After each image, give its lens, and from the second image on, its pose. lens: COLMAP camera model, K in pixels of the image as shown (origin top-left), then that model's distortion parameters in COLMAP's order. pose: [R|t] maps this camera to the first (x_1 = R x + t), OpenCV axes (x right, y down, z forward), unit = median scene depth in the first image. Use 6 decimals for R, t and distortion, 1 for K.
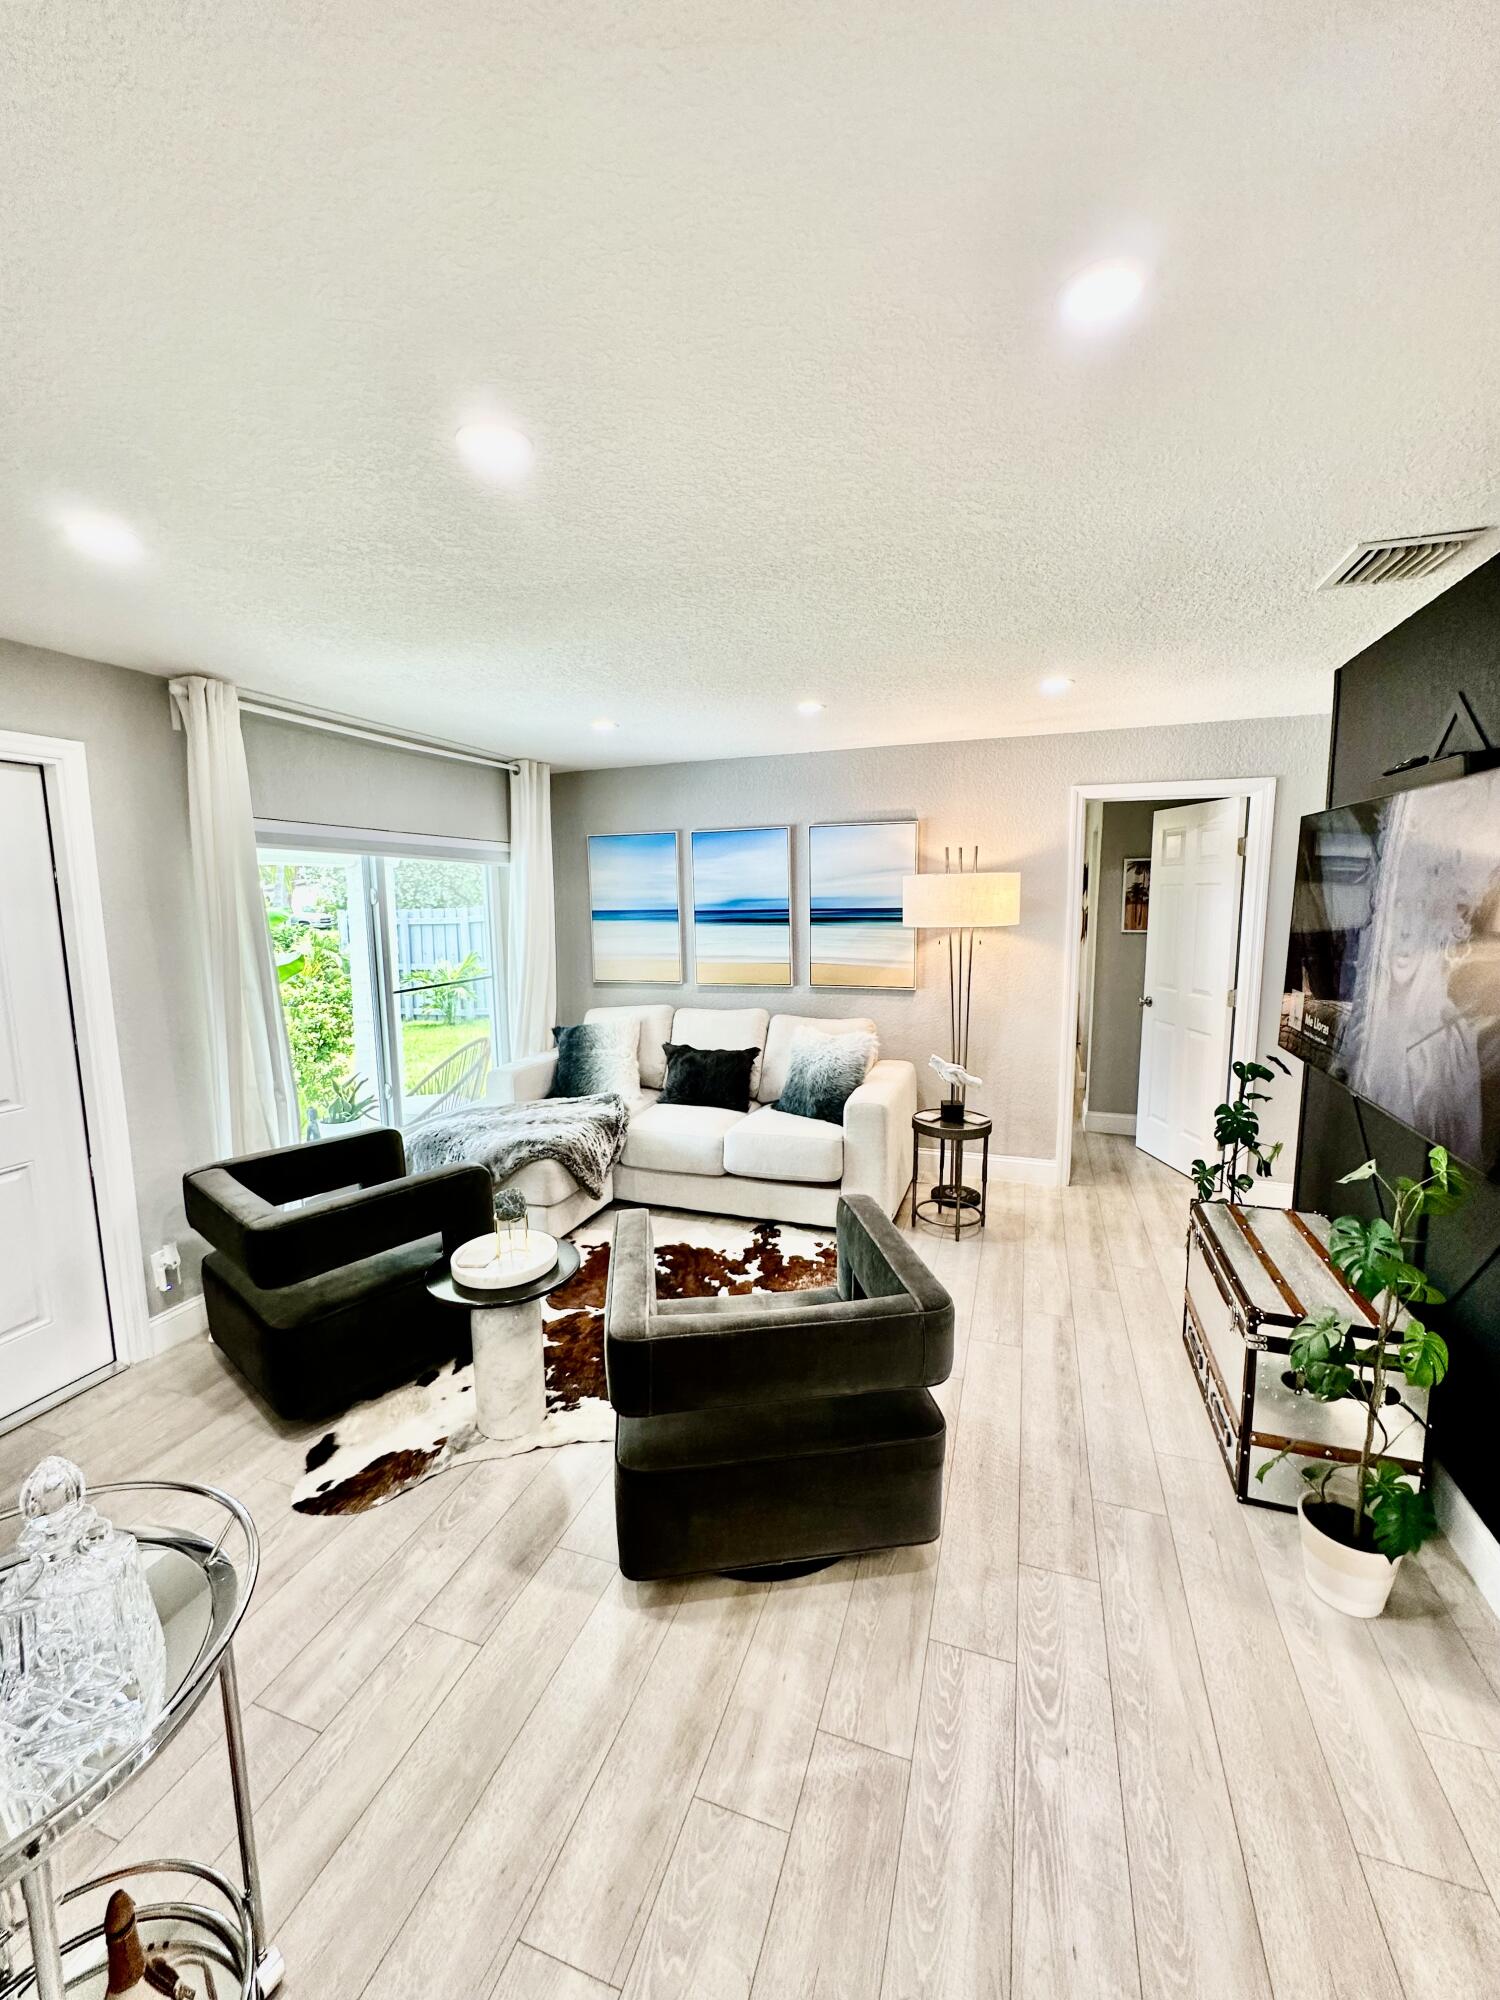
lens RADIAL K [[794.9, 0, 750.0], [0, 794.9, 1000.0], [0, 0, 1]] dist [-0.000992, -0.000047]
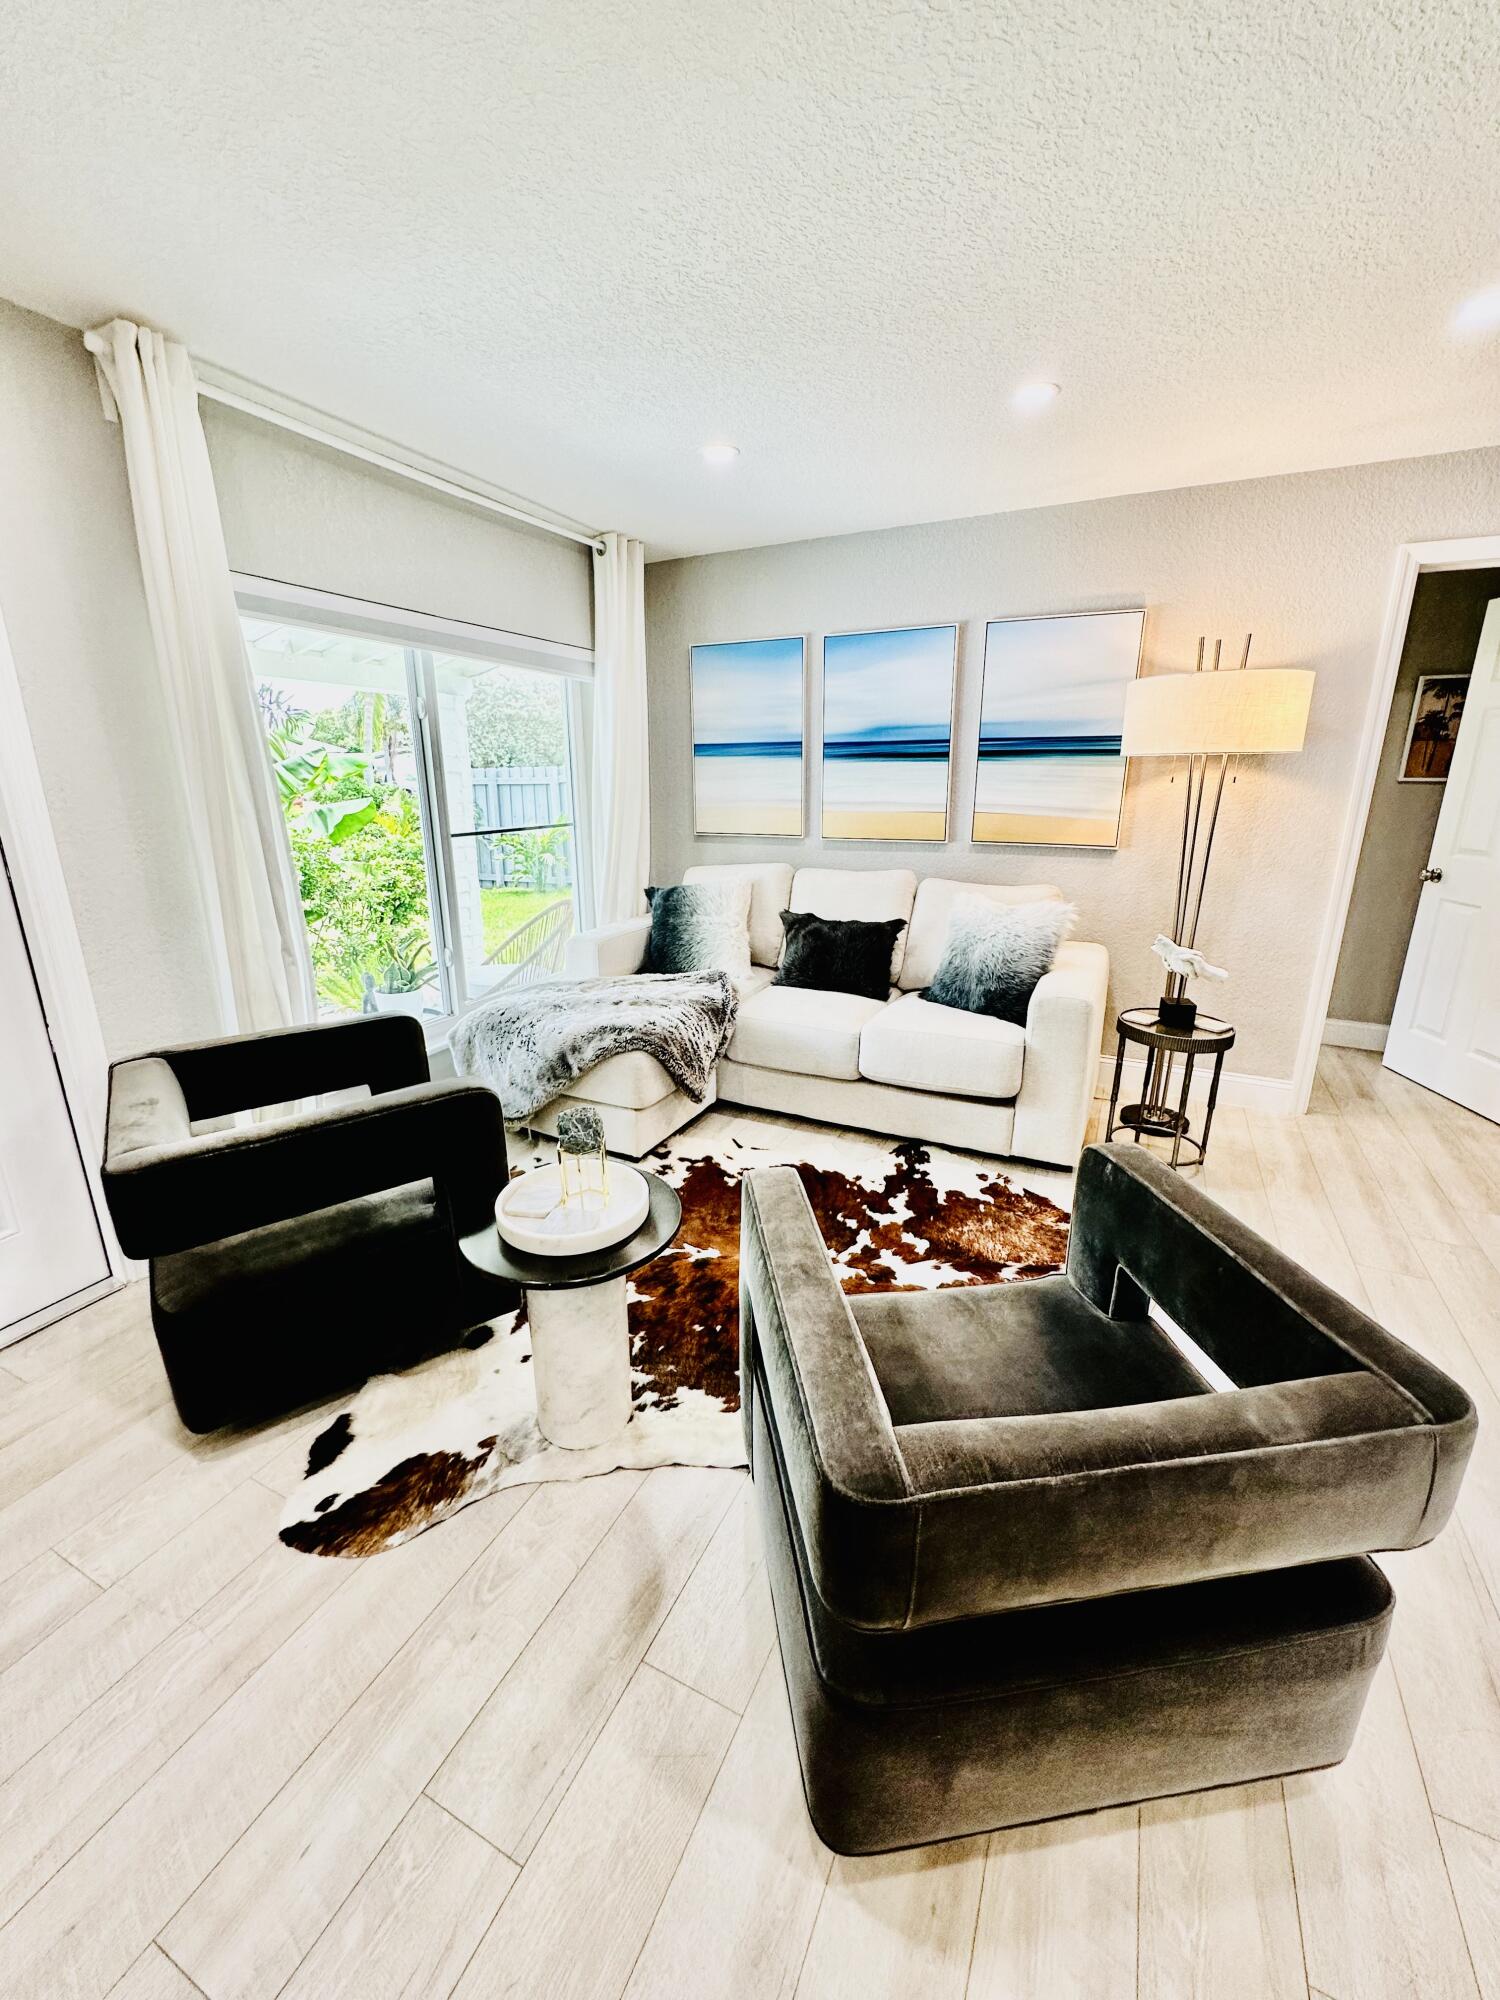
lens RADIAL K [[794.9, 0, 750.0], [0, 794.9, 1000.0], [0, 0, 1]] dist [-0.000992, -0.000047]
pose [[0.993003, 0.042742, -0.110082, -0.056100], [-0.025877, 0.988300, 0.150309, 0.027916], [0.115219, -0.146409, 0.982491, 0.232269]]
